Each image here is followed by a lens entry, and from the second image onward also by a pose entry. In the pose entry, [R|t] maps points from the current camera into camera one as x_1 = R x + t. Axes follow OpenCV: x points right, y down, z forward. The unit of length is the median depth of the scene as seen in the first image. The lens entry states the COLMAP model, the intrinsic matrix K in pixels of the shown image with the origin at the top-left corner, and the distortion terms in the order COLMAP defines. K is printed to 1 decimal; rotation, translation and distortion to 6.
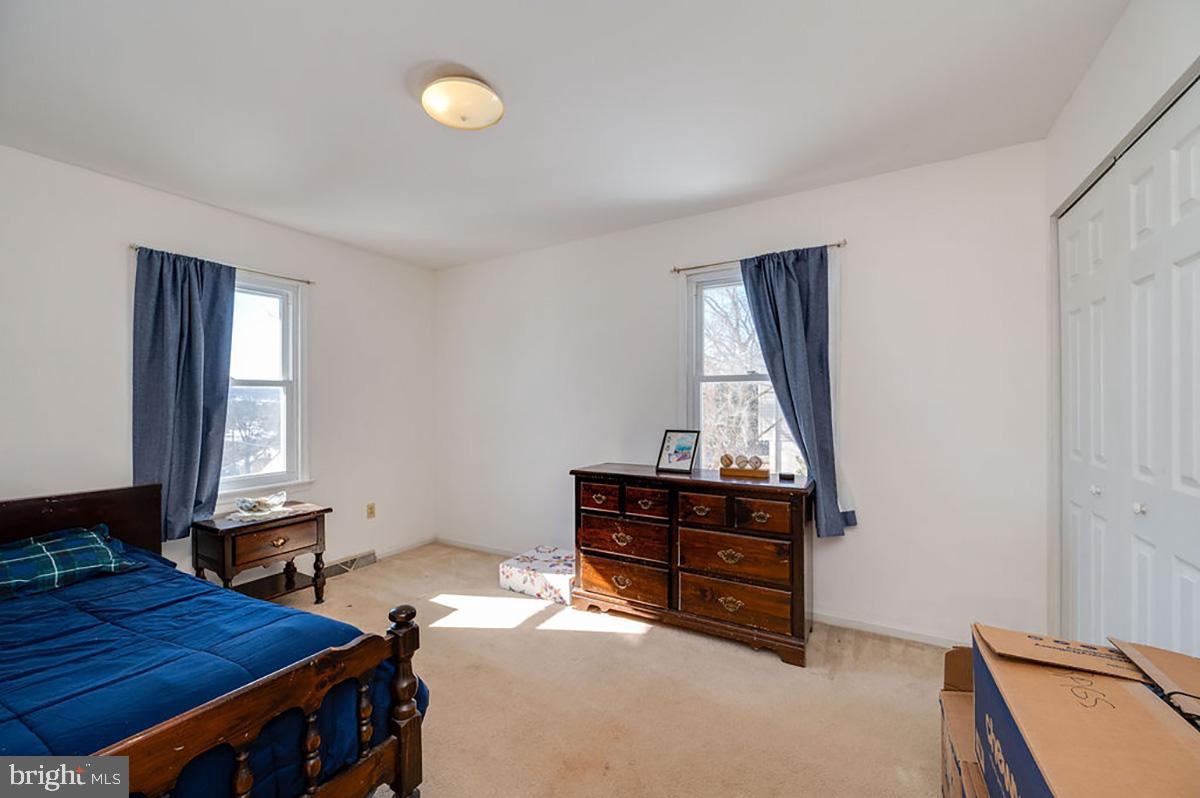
lens RADIAL K [[473.2, 0, 603.7], [0, 473.2, 403.8], [0, 0, 1]] dist [-0.000172, -0.000179]
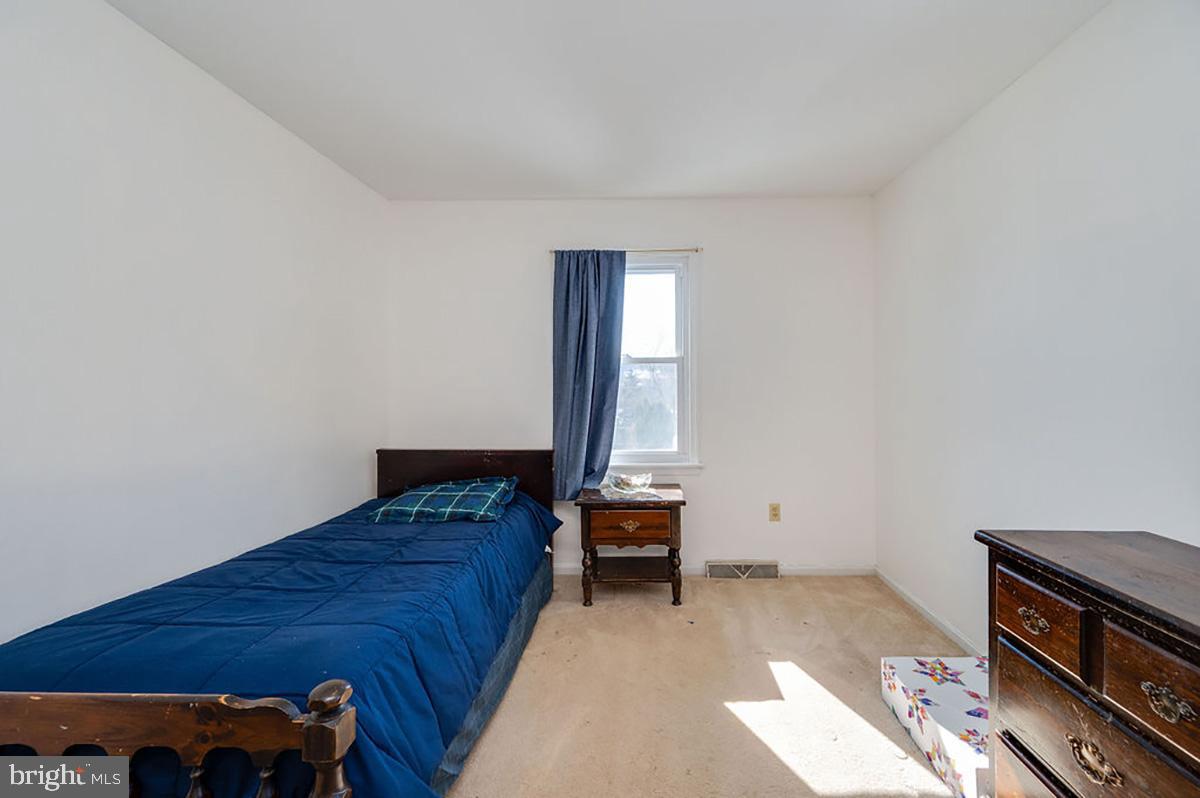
lens RADIAL K [[504.3, 0, 603.5], [0, 504.3, 374.6], [0, 0, 1]] dist [0.002290, -0.000074]
pose [[0.484613, -0.006700, -0.874703, 0.176619], [-0.002852, 0.999953, -0.009239, -0.004441], [0.874724, 0.006972, 0.484572, 0.432321]]
